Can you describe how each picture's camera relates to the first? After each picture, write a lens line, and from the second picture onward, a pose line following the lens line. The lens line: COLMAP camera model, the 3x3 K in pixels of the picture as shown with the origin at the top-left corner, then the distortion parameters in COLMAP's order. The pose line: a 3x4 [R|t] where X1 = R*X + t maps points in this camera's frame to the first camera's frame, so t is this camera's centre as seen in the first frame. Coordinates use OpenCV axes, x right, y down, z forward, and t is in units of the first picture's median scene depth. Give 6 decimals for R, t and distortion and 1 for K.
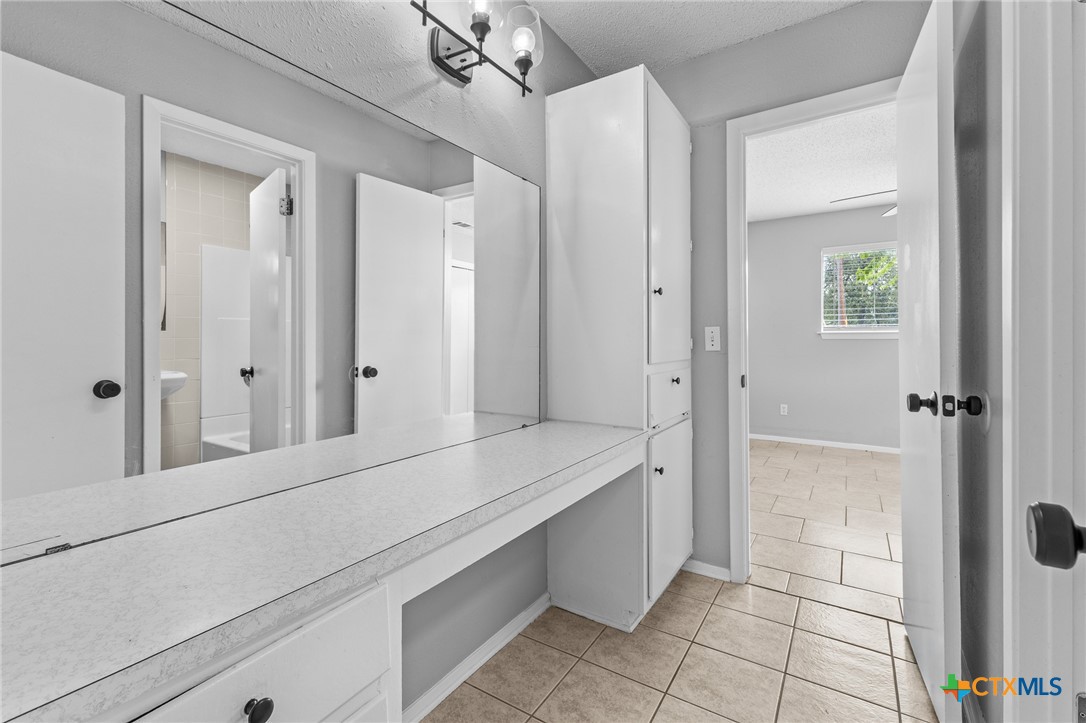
lens RADIAL K [[468.8, 0, 551.9], [0, 468.8, 343.3], [0, 0, 1]] dist [0.011260, -0.001927]
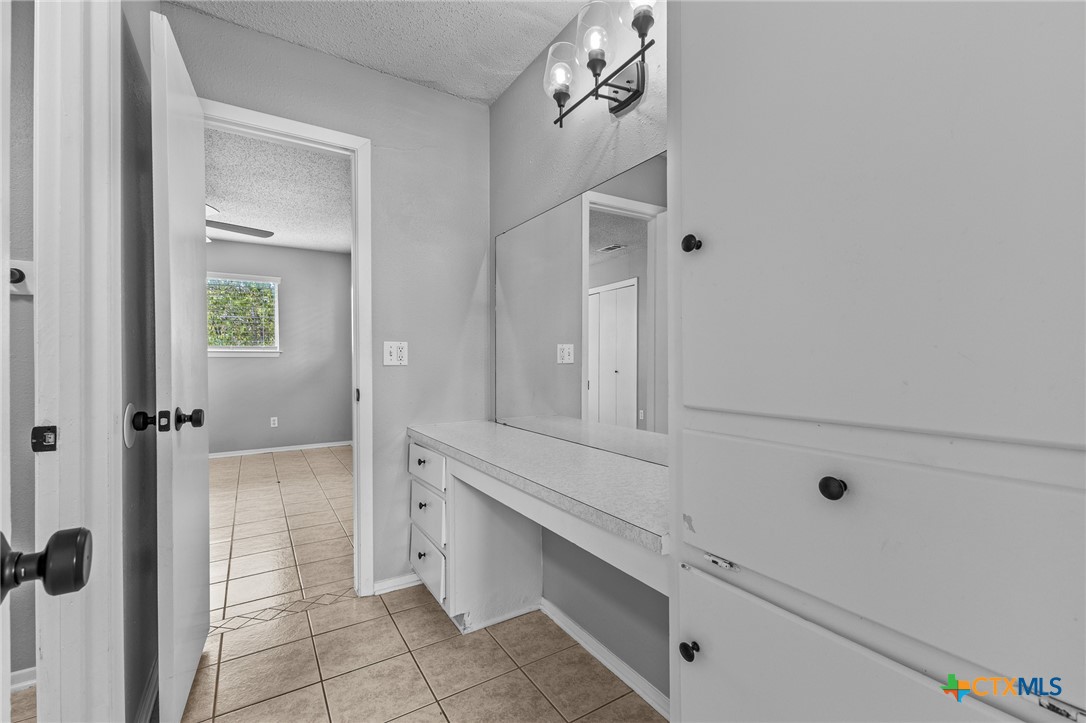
lens RADIAL K [[468.8, 0, 543.4], [0, 468.8, 359.8], [0, 0, 1]] dist [0.011260, -0.001927]
pose [[-0.429287, 0.001544, -0.903167, 0.954889], [0.001370, 0.999999, 0.001059, 0.002396], [0.903167, -0.000783, -0.429288, 1.480299]]
